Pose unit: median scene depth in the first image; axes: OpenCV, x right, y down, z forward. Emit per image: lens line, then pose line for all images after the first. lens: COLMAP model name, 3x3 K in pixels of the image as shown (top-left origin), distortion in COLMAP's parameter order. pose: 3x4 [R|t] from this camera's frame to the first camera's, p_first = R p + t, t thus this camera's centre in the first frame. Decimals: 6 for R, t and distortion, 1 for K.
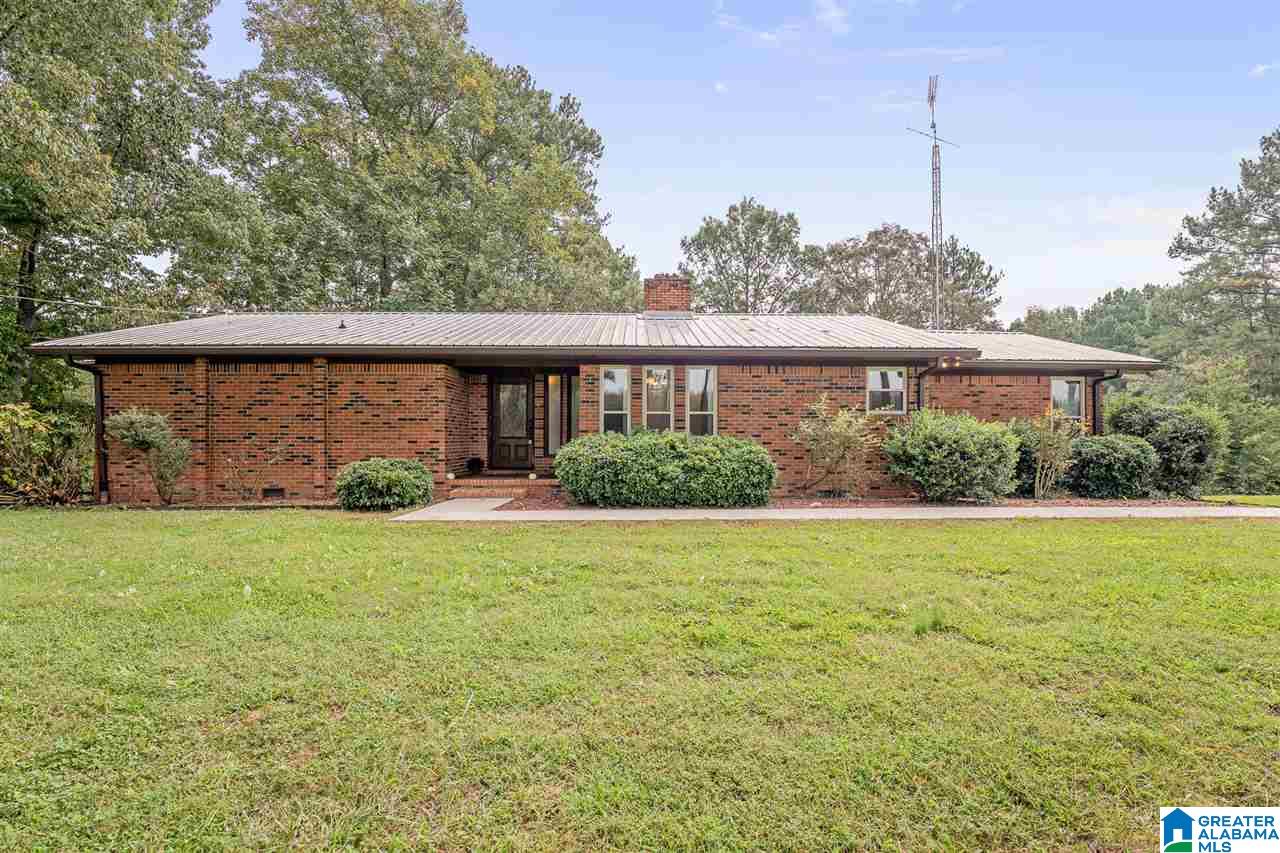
lens RADIAL K [[565.6, 0, 629.8], [0, 565.6, 423.4], [0, 0, 1]] dist [-0.007537, -0.000698]
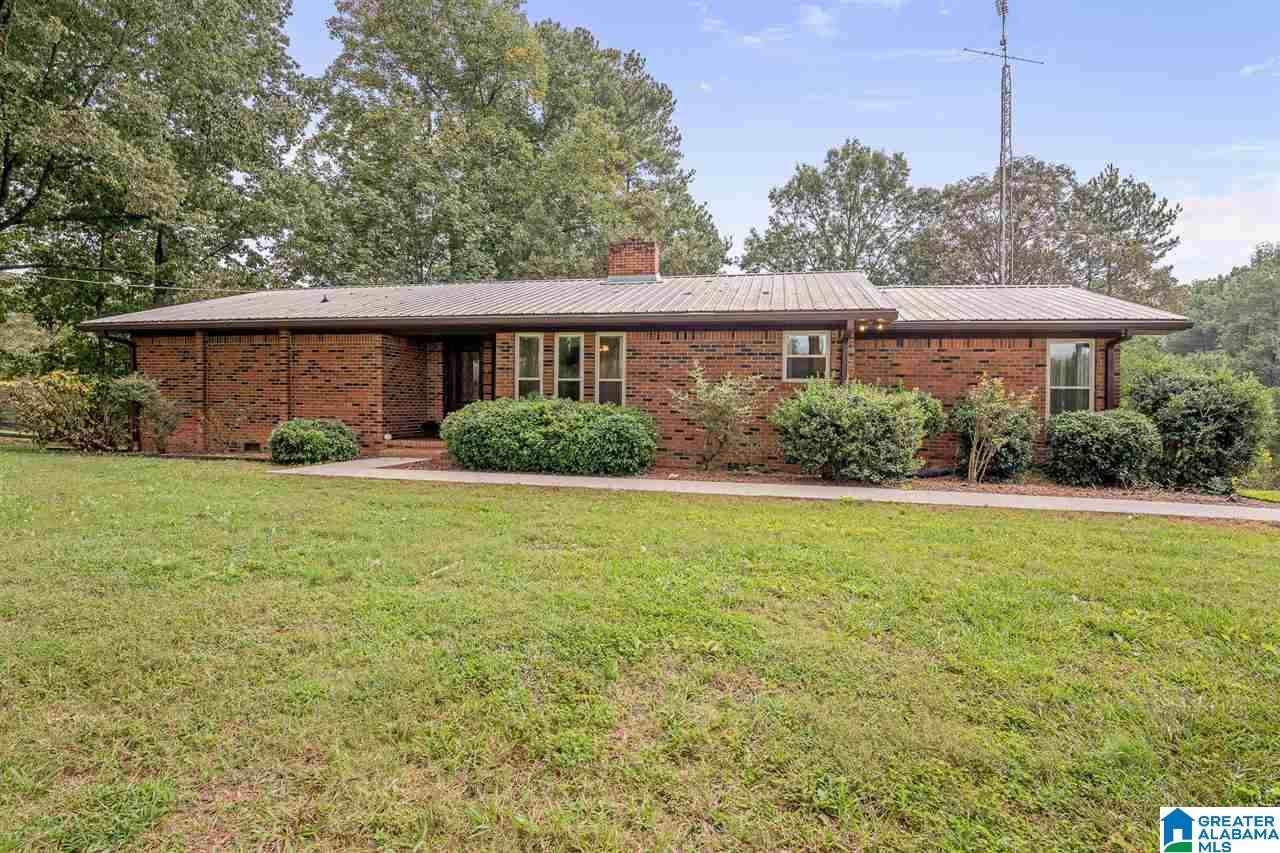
lens RADIAL K [[578.7, 0, 578.2], [0, 578.7, 399.0], [0, 0, 1]] dist [-0.004823, 0.000417]
pose [[0.972865, 0.013449, -0.230984, 0.293075], [-0.009490, 0.999789, 0.018245, -0.003174], [0.231181, -0.015558, 0.972786, 0.002690]]
